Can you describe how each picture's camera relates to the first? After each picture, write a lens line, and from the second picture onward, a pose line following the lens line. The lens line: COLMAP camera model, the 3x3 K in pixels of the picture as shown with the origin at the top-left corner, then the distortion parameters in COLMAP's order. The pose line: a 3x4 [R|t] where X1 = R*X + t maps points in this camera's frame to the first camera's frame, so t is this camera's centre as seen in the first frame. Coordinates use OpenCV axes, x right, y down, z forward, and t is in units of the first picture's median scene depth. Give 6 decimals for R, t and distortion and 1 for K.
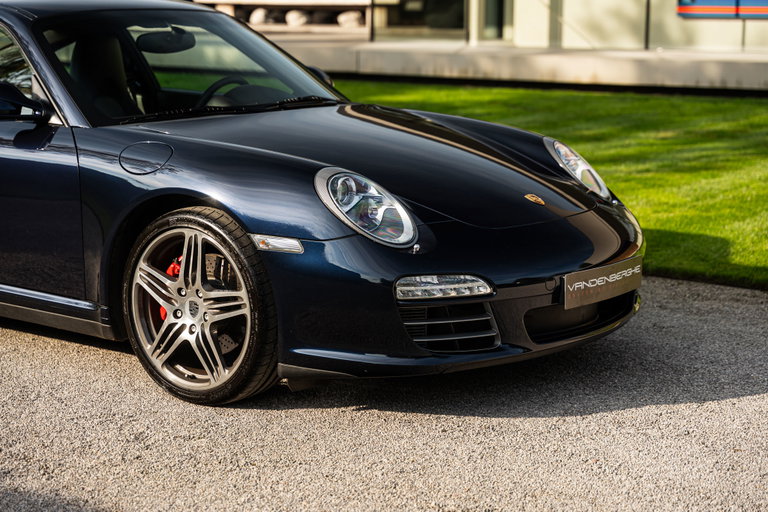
lens RADIAL K [[1540.4, 0, 384.0], [0, 1540.4, 256.0], [0, 0, 1]] dist [0.045401, 0.009811]
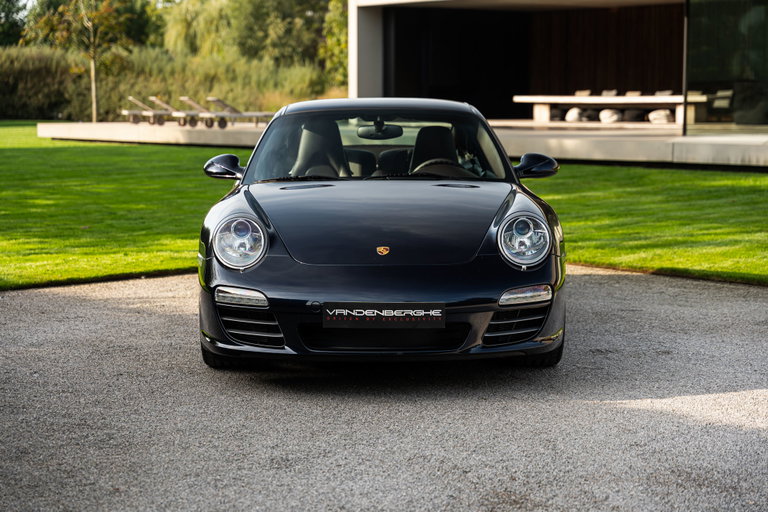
lens RADIAL K [[1540.4, 0, 384.0], [0, 1540.4, 256.0], [0, 0, 1]] dist [0.045401, 0.009811]
pose [[0.981577, 0.011974, -0.190693, -0.030105], [-0.024061, 0.997836, -0.061196, 0.089062], [0.189547, 0.064657, 0.979740, -0.540956]]
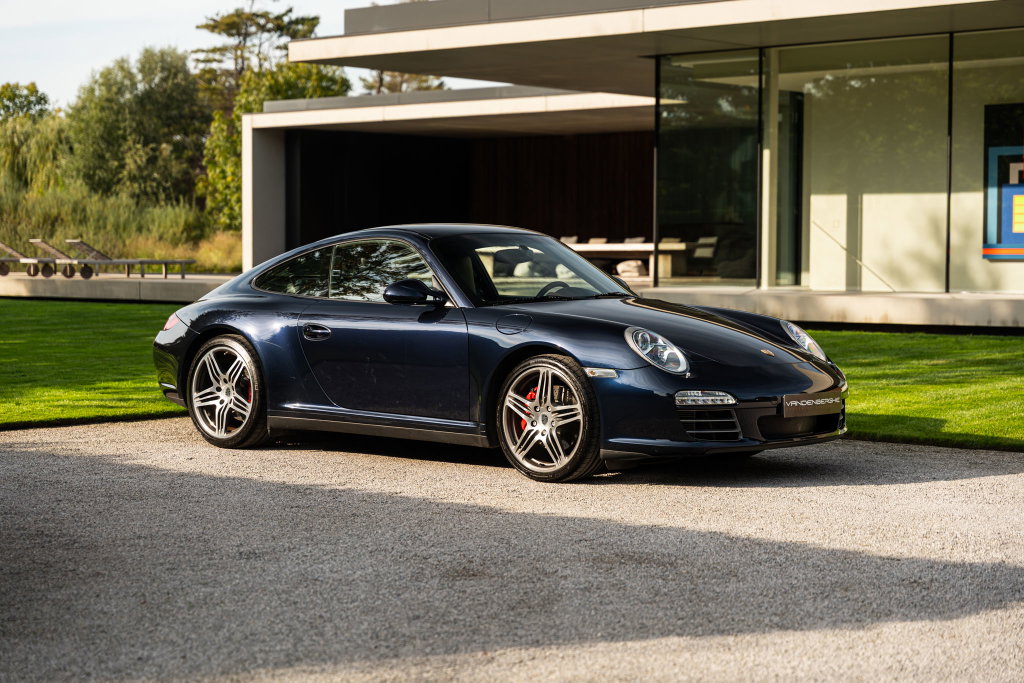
lens RADIAL K [[2053.9, 0, 512.0], [0, 2053.9, 341.5], [0, 0, 1]] dist [0.045401, 0.009811]
pose [[0.997073, 0.001555, -0.076438, 0.001346], [-0.010872, 0.992516, -0.121632, 0.191520], [0.075677, 0.122107, 0.989628, -0.971882]]
